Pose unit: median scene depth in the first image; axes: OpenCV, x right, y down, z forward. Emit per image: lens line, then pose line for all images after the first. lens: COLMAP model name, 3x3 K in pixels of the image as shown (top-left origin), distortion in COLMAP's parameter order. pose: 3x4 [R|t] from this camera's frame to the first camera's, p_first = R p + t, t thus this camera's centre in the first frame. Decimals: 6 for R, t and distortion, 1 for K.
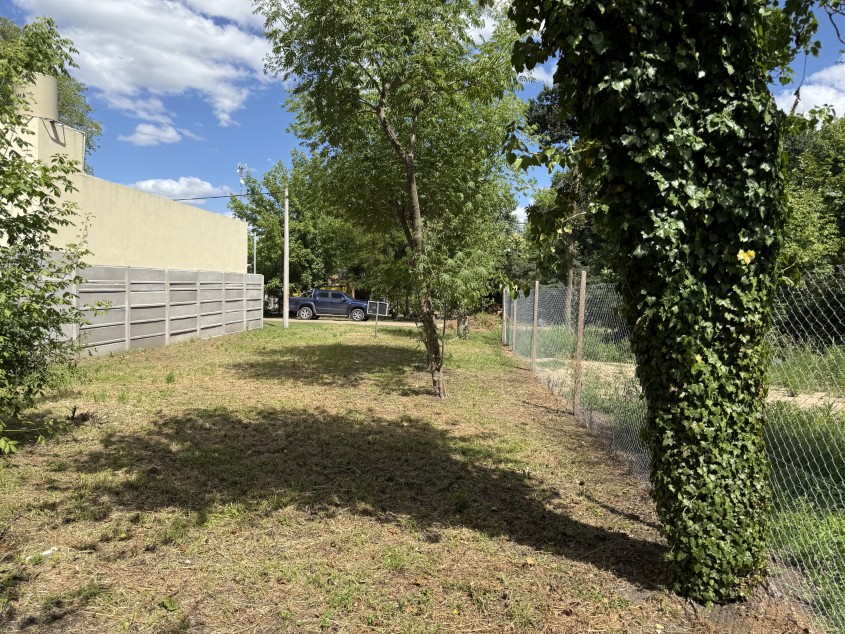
lens RADIAL K [[600.4, 0, 428.5], [0, 600.4, 317.5], [0, 0, 1]] dist [0.036960, -0.026820]
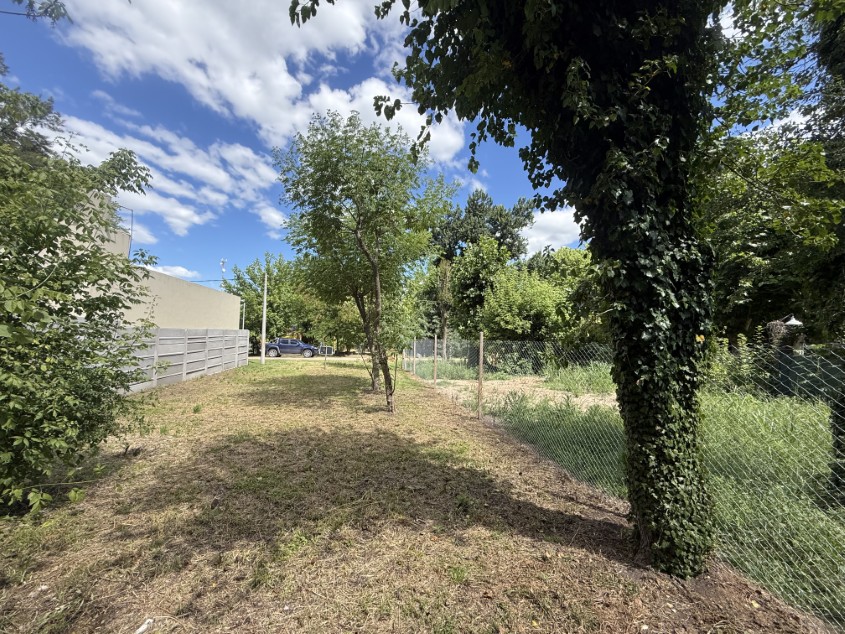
lens RADIAL K [[338.2, 0, 424.0], [0, 338.2, 315.7], [0, 0, 1]] dist [-0.001604, 0.002182]
pose [[0.969465, 0.005375, 0.245171, -0.175968], [0.019725, 0.994812, -0.099804, -0.041359], [-0.244435, 0.101593, 0.964329, 0.157008]]
